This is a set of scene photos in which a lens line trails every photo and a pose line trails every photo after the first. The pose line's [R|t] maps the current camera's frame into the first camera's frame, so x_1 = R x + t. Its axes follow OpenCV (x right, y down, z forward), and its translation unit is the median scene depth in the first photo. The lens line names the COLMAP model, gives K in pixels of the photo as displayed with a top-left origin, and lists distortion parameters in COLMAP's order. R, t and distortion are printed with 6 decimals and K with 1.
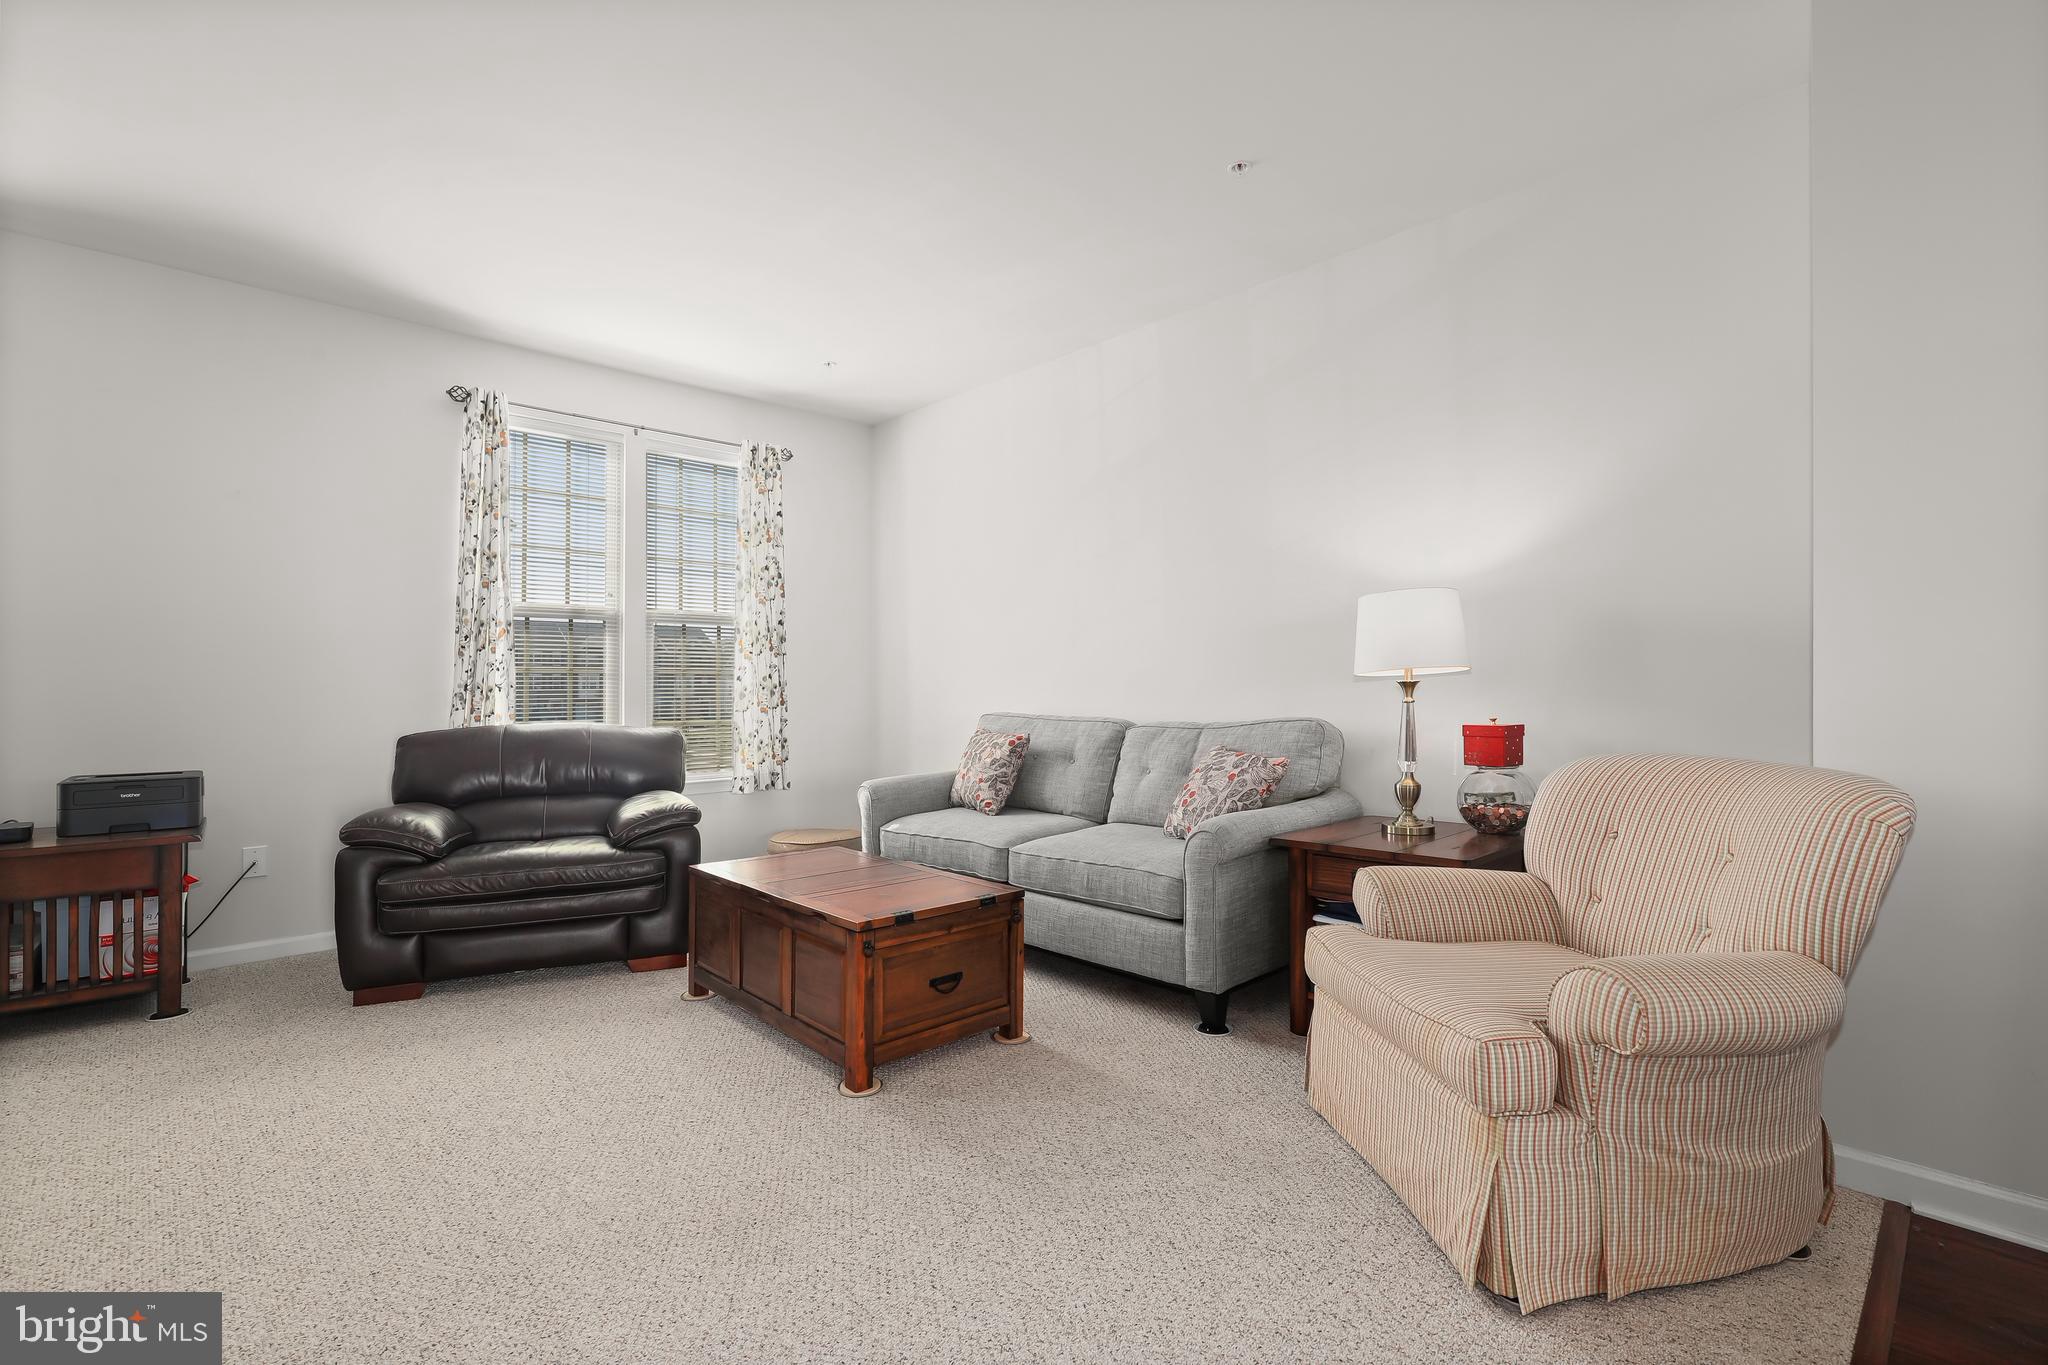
lens RADIAL K [[955.5, 0, 1024.0], [0, 955.5, 682.5], [0, 0, 1]] dist [0.001160, -0.000249]
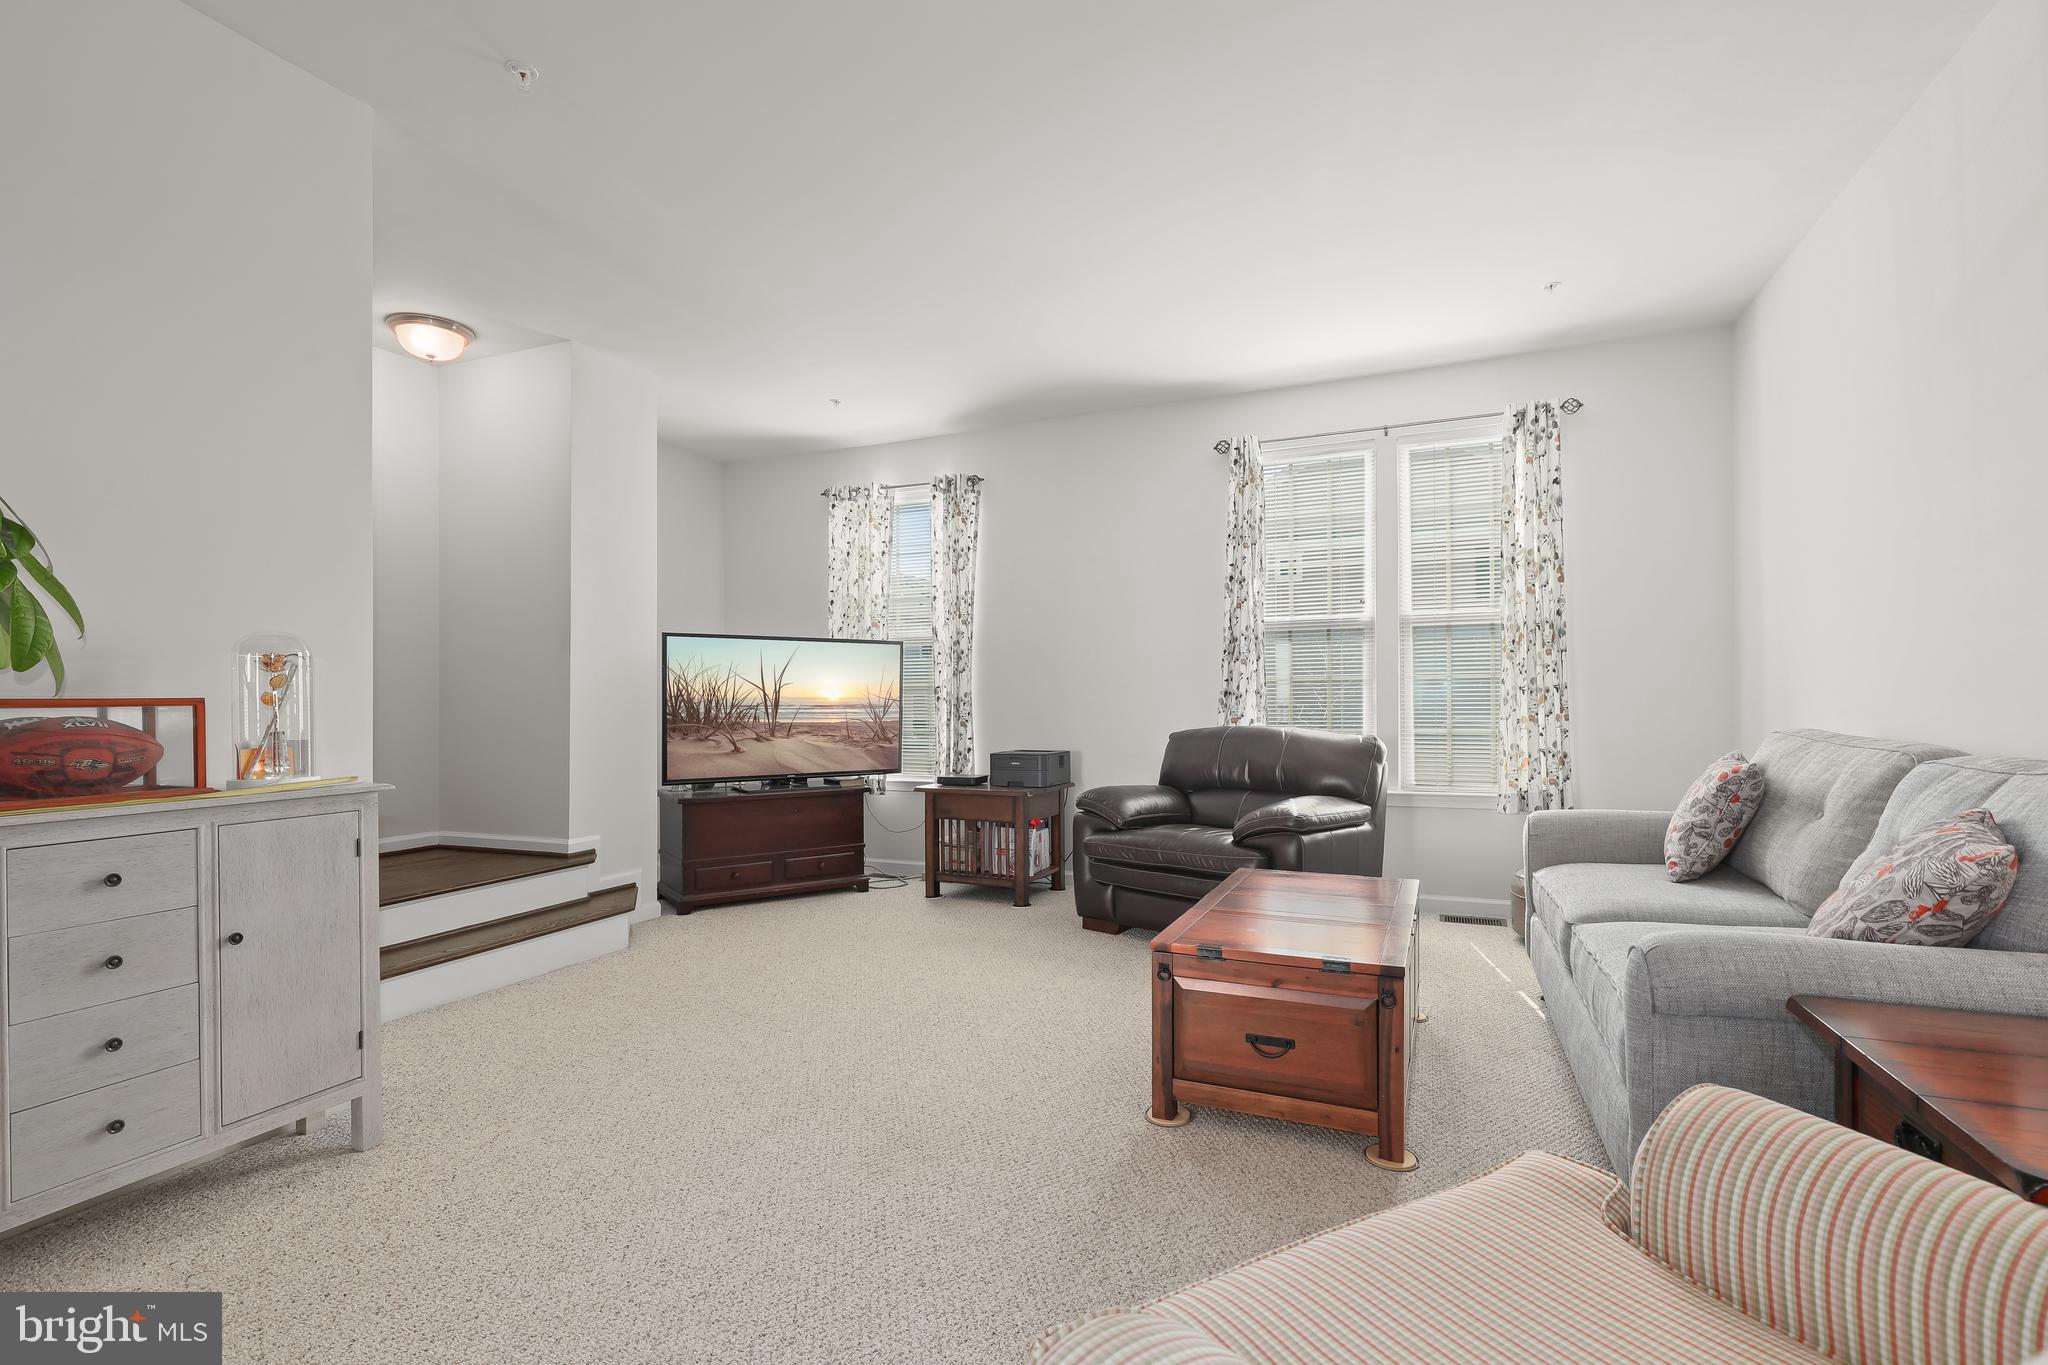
lens RADIAL K [[953.4, 0, 1024.0], [0, 953.4, 682.5], [0, 0, 1]] dist [-0.000248, -0.000045]
pose [[0.369700, -0.013834, -0.929048, 0.415336], [0.012566, 0.999872, -0.009888, 0.000235], [0.929066, -0.008019, 0.369827, 0.326545]]
